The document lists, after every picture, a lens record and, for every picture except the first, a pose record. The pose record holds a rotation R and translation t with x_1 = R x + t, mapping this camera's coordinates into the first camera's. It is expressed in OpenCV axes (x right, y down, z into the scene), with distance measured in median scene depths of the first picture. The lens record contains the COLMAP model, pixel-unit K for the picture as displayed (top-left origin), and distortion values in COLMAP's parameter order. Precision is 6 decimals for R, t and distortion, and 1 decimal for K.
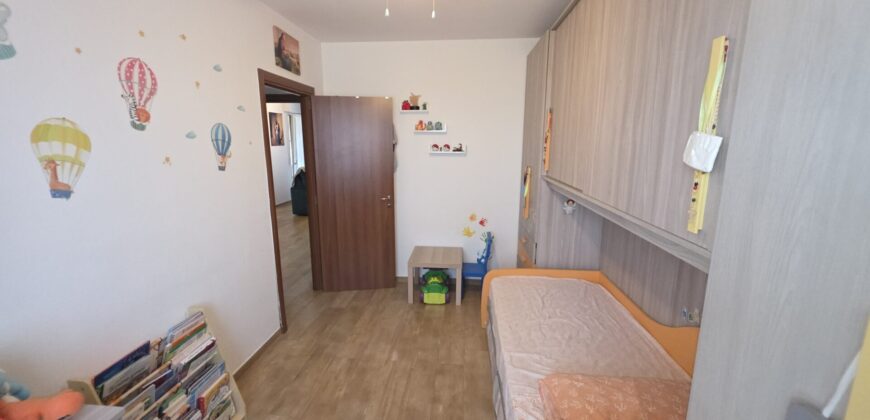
lens RADIAL K [[350.1, 0, 435.0], [0, 350.1, 210.0], [0, 0, 1]] dist [0.001543, 0.000172]
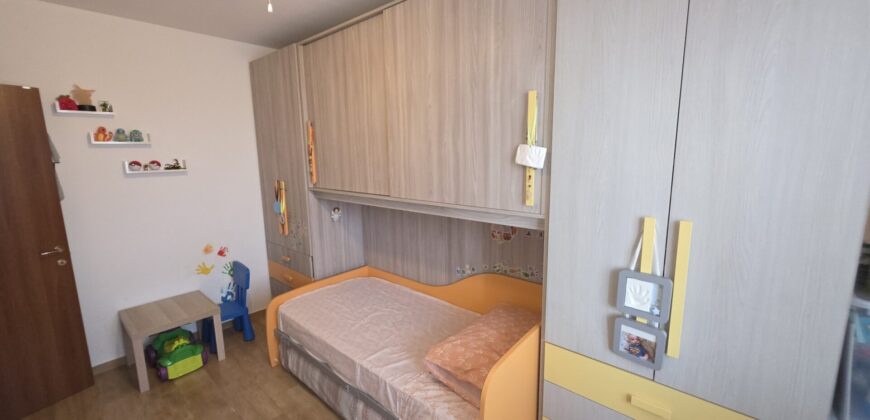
lens RADIAL K [[350.1, 0, 435.0], [0, 350.1, 210.0], [0, 0, 1]] dist [0.001543, 0.000172]
pose [[0.592281, -0.146780, 0.792249, -0.271757], [0.172816, 0.983526, 0.053022, -0.026191], [-0.786980, 0.105509, 0.607890, 0.114638]]
